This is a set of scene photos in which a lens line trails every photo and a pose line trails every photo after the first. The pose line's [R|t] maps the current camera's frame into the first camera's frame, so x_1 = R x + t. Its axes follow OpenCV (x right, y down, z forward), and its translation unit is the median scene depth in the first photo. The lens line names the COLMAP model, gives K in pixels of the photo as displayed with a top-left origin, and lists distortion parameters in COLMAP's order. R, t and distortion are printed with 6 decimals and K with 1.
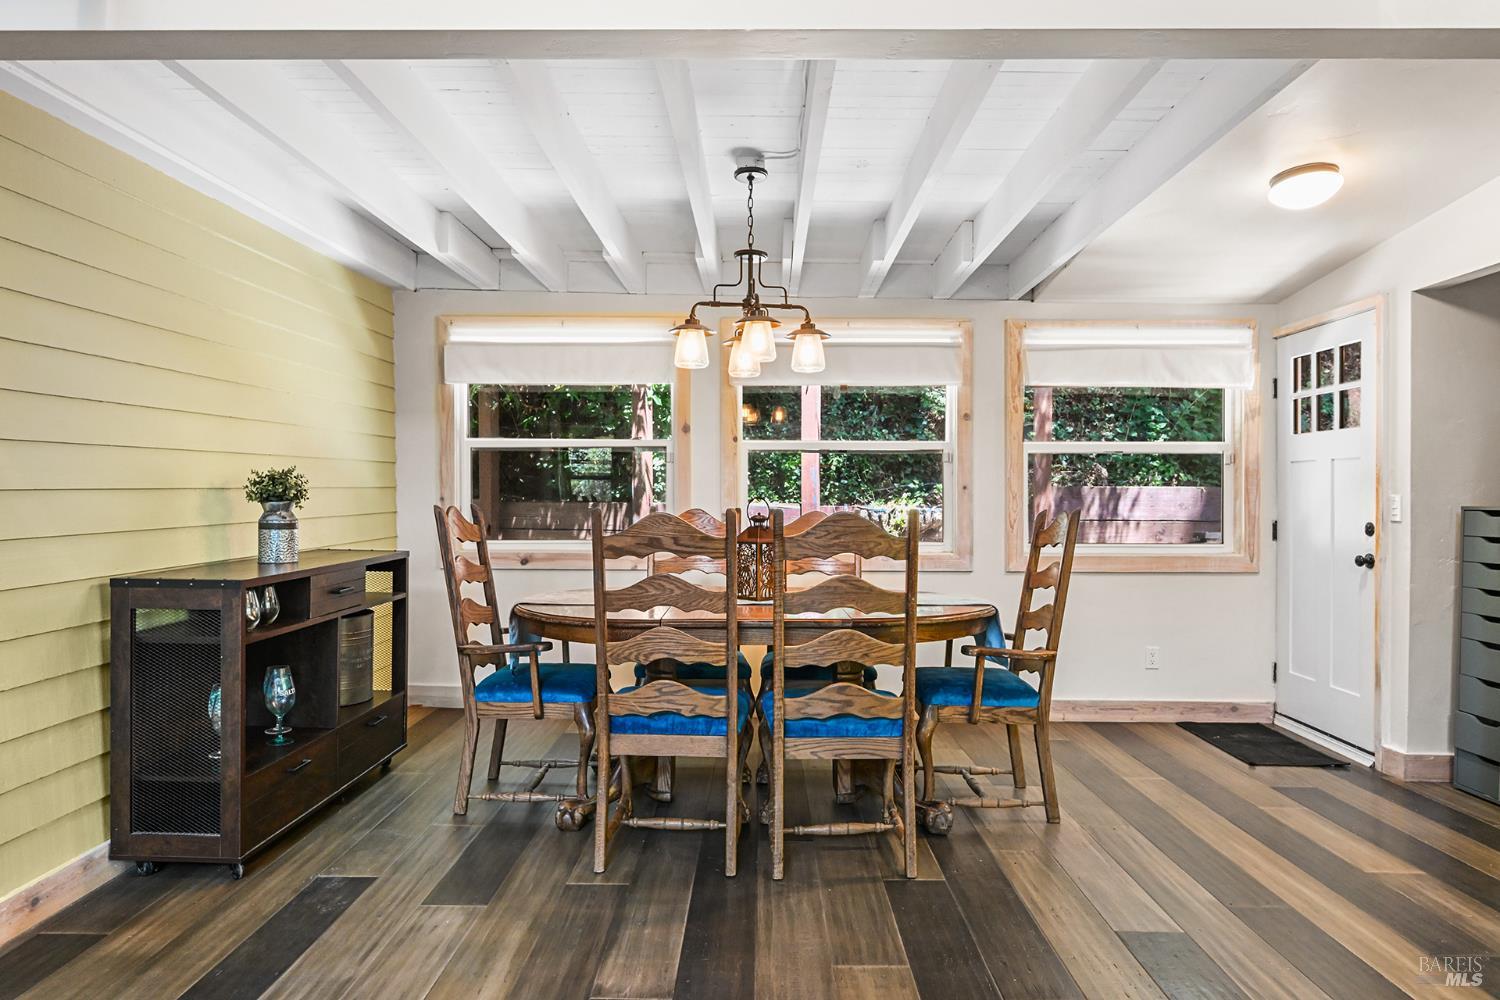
lens RADIAL K [[903.1, 0, 748.7], [0, 903.1, 495.2], [0, 0, 1]] dist [0.001233, -0.000014]
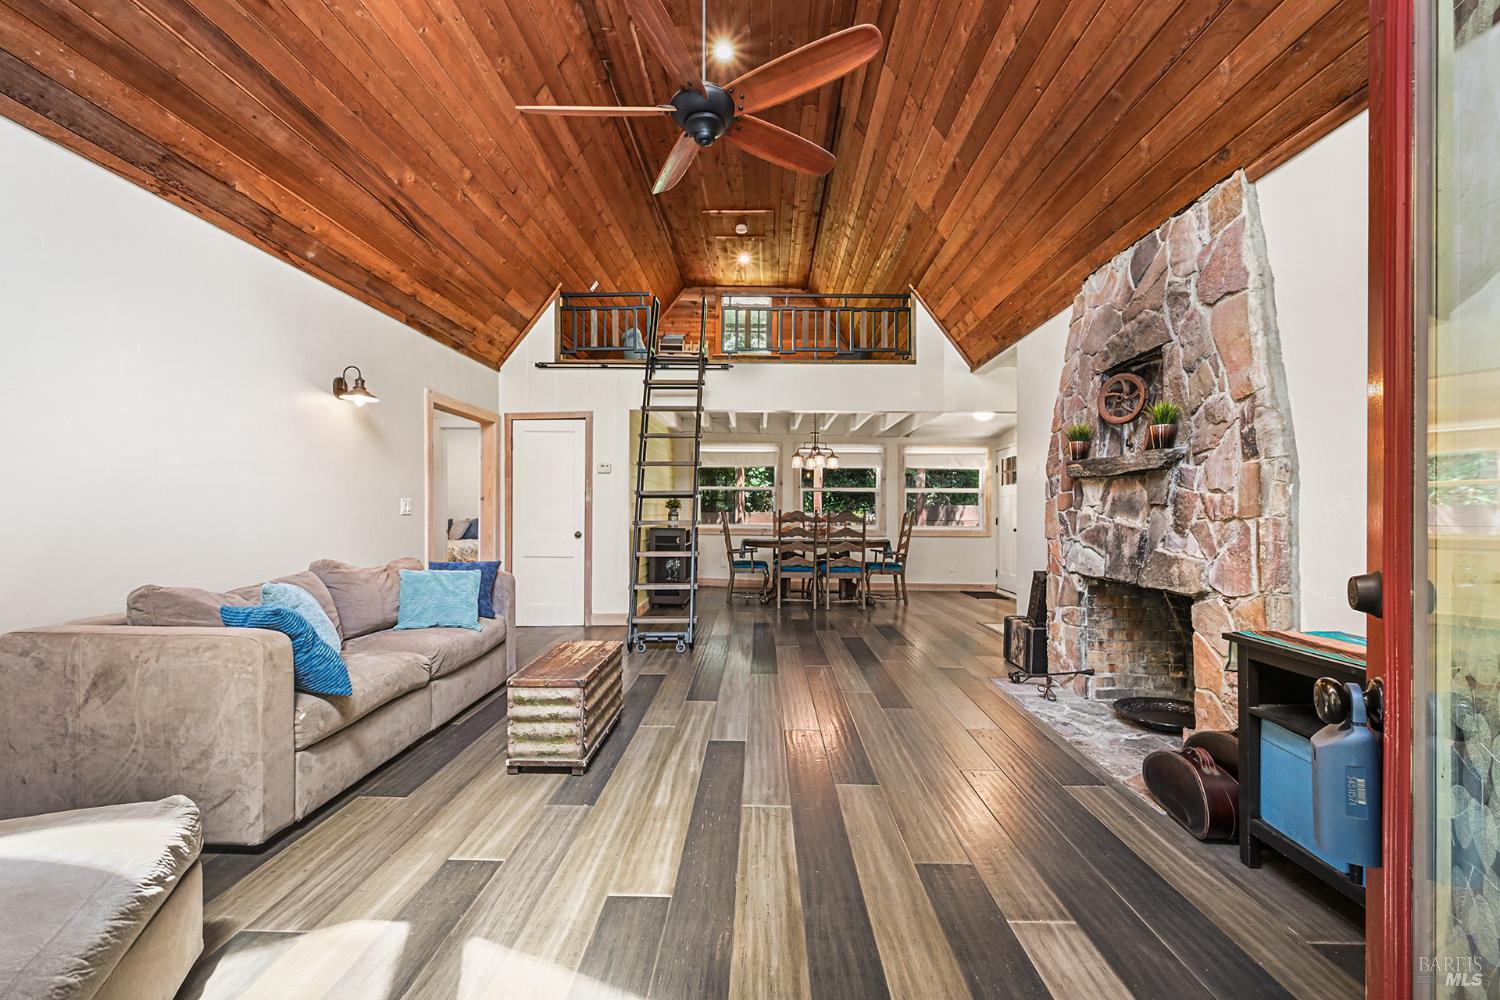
lens RADIAL K [[624.1, 0, 749.7], [0, 624.1, 511.8], [0, 0, 1]] dist [-0.001091, -0.000229]
pose [[0.999996, 0.002658, 0.000456, -0.200695], [-0.002657, 0.999991, -0.003421, 0.022947], [-0.000465, 0.003419, 0.999994, -1.076999]]
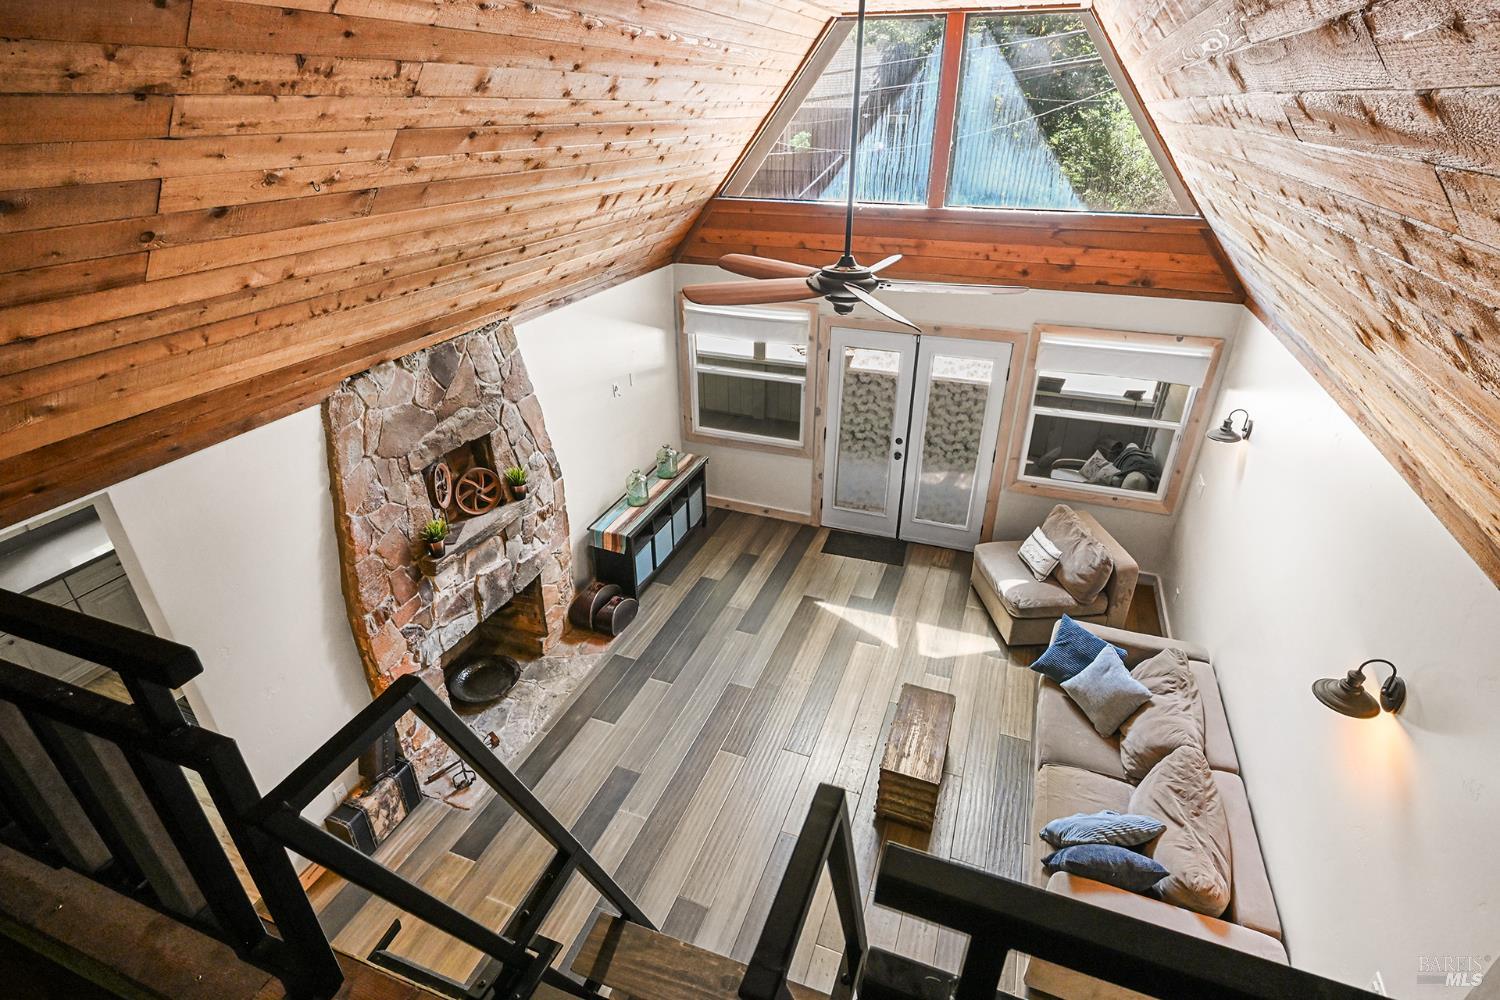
lens RADIAL K [[734.1, 0, 748.8], [0, 734.1, 497.7], [0, 0, 1]] dist [0.000043, -0.000020]
pose [[-0.940120, -0.158540, 0.301729, -0.455321], [0.004722, 0.879095, 0.476623, -0.647831], [-0.340812, 0.449508, -0.825706, 0.553200]]
